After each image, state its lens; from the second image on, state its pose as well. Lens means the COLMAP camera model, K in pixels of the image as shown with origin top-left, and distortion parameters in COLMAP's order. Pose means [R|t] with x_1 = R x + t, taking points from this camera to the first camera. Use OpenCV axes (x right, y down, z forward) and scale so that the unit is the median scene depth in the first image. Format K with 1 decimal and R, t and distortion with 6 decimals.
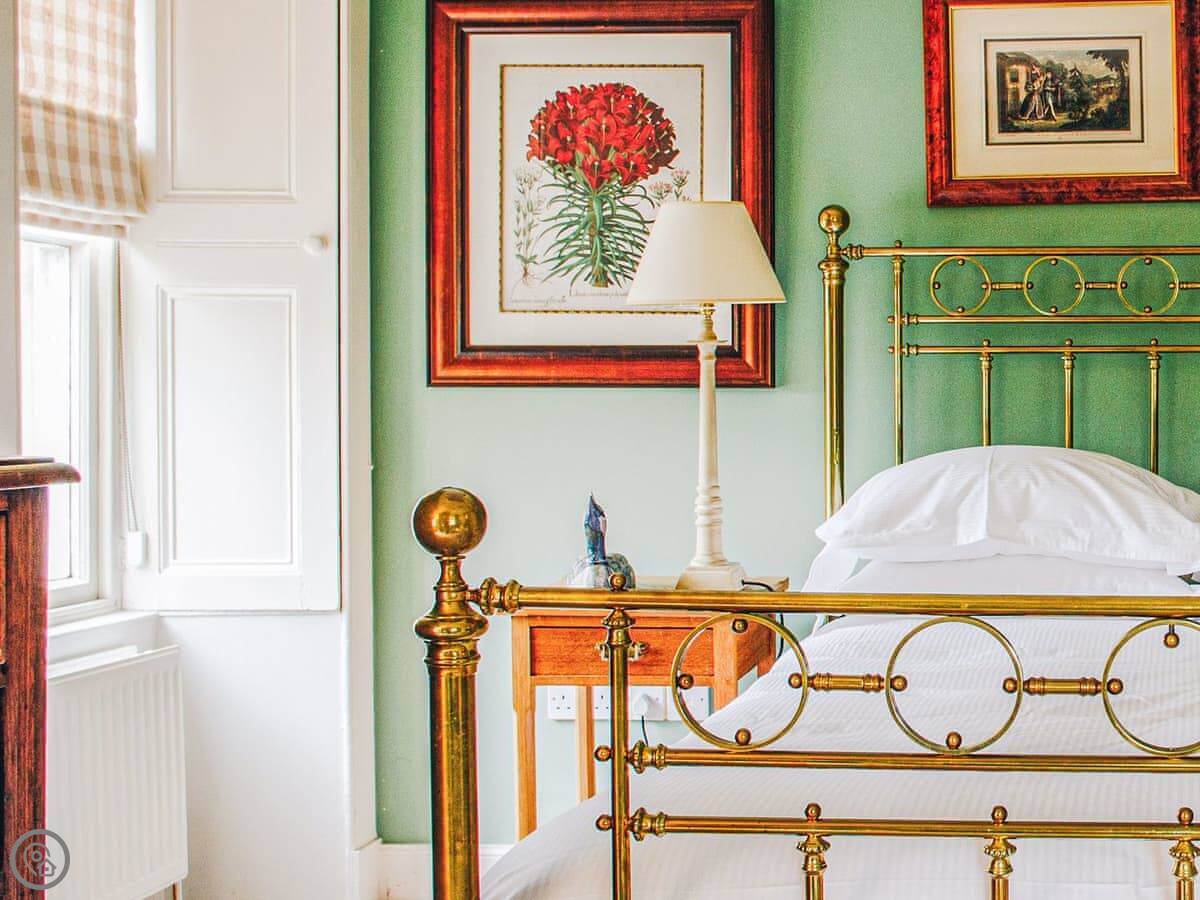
lens RADIAL K [[1534.8, 0, 600.0], [0, 1534.8, 450.0], [0, 0, 1]] dist [-0.007462, -0.004195]
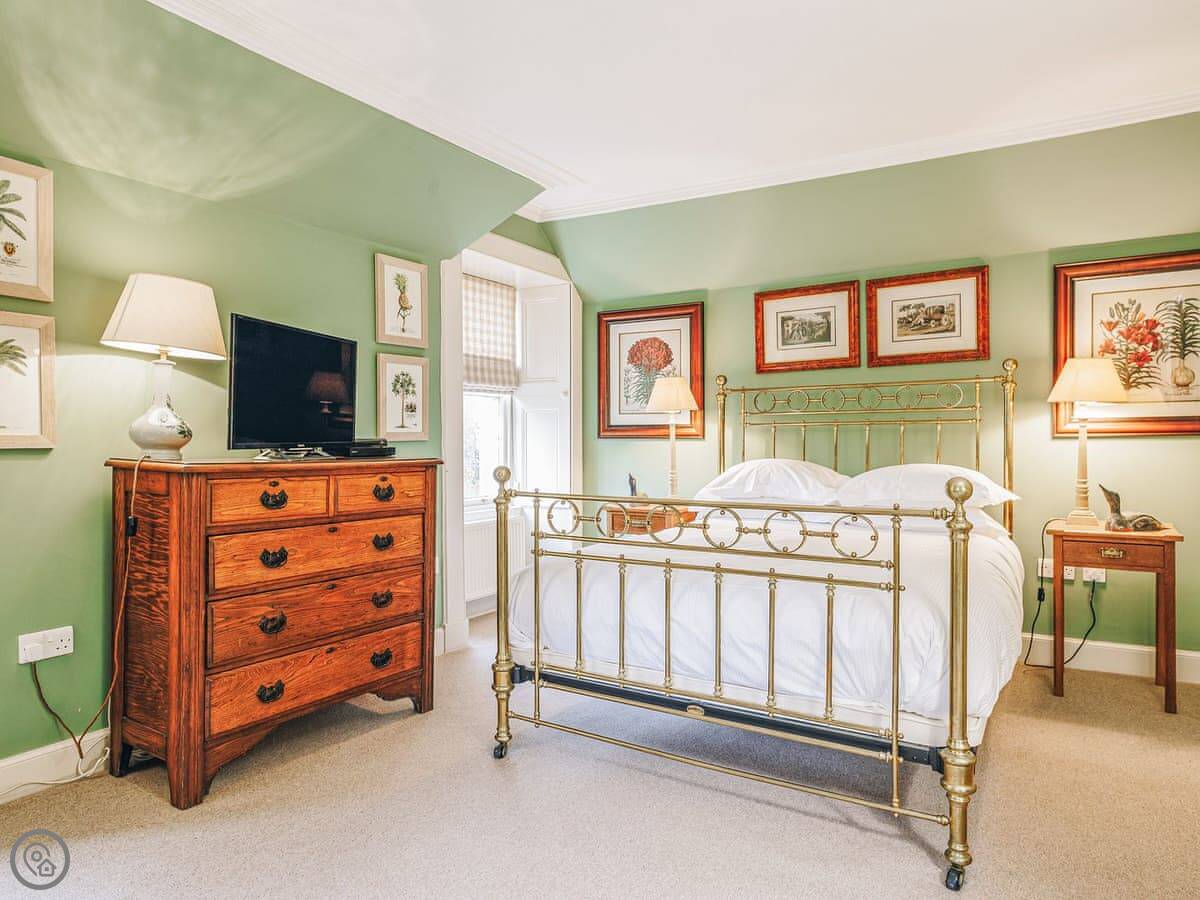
lens RADIAL K [[796.9, 0, 601.8], [0, 796.9, 478.6], [0, 0, 1]] dist [0.000505, -0.001021]
pose [[0.873595, 0.021628, -0.486173, 0.689411], [-0.013304, 0.999700, 0.020566, 0.007031], [0.486472, -0.011499, 0.873620, -0.418287]]
